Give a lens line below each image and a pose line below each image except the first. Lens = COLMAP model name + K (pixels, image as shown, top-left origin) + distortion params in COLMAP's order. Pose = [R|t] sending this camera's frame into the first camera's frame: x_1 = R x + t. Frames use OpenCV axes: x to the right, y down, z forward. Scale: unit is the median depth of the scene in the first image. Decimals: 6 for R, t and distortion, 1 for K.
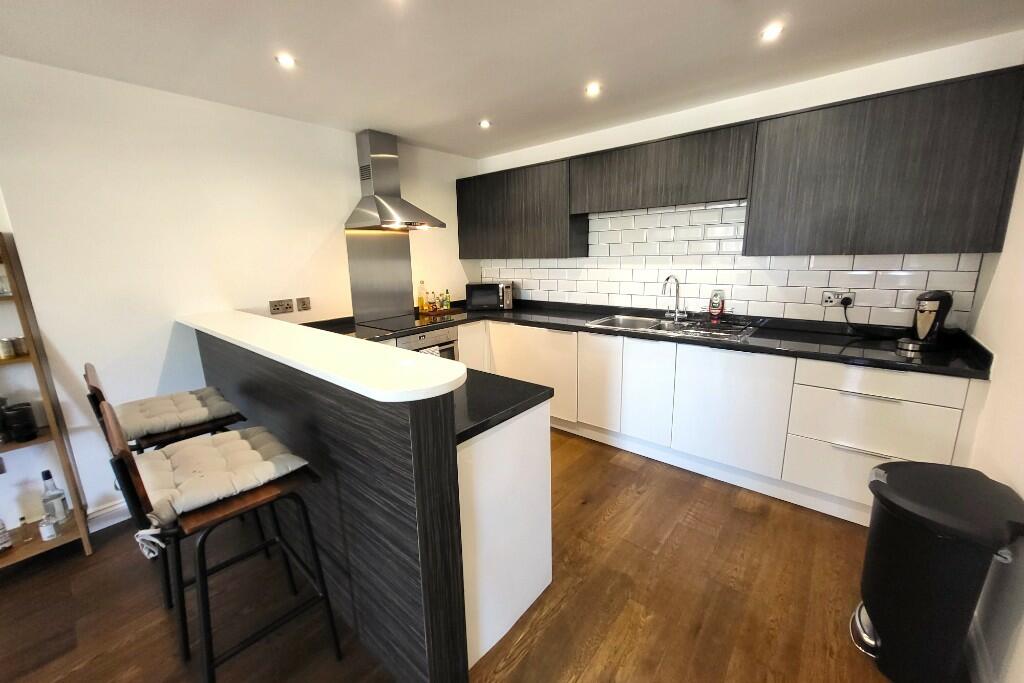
lens RADIAL K [[400.3, 0, 497.5], [0, 400.3, 339.3], [0, 0, 1]] dist [0.001276, 0.000271]
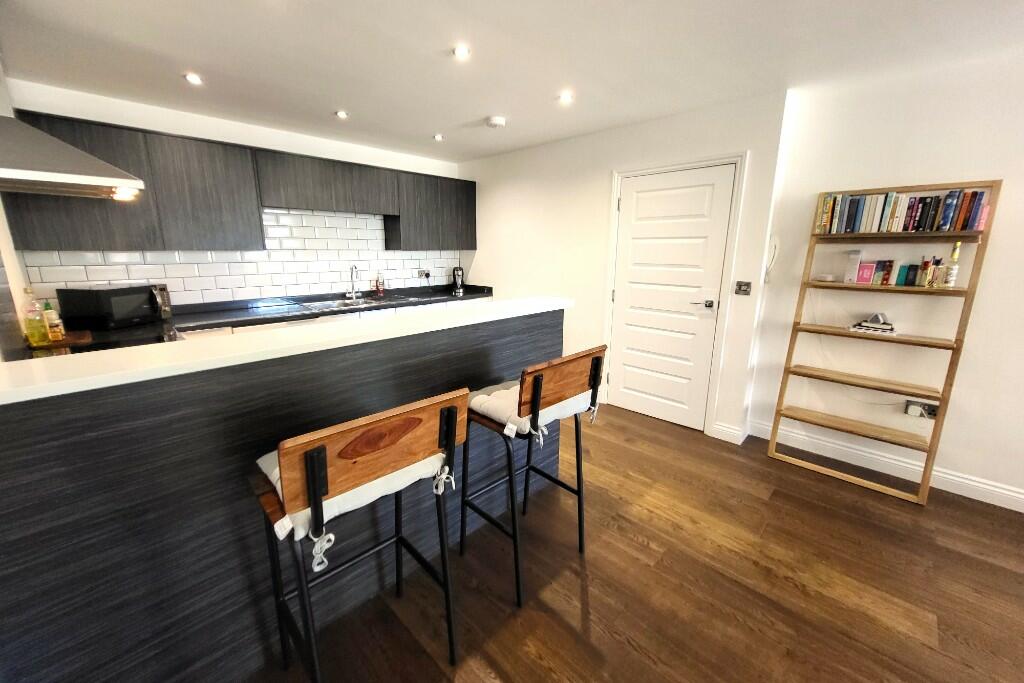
lens RADIAL K [[400.3, 0, 497.5], [0, 400.3, 339.3], [0, 0, 1]] dist [0.001276, 0.000271]
pose [[0.068994, -0.208100, 0.975671, -0.921000], [0.195981, 0.961772, 0.191276, -0.085855], [-0.978178, 0.178016, 0.107140, 0.452527]]
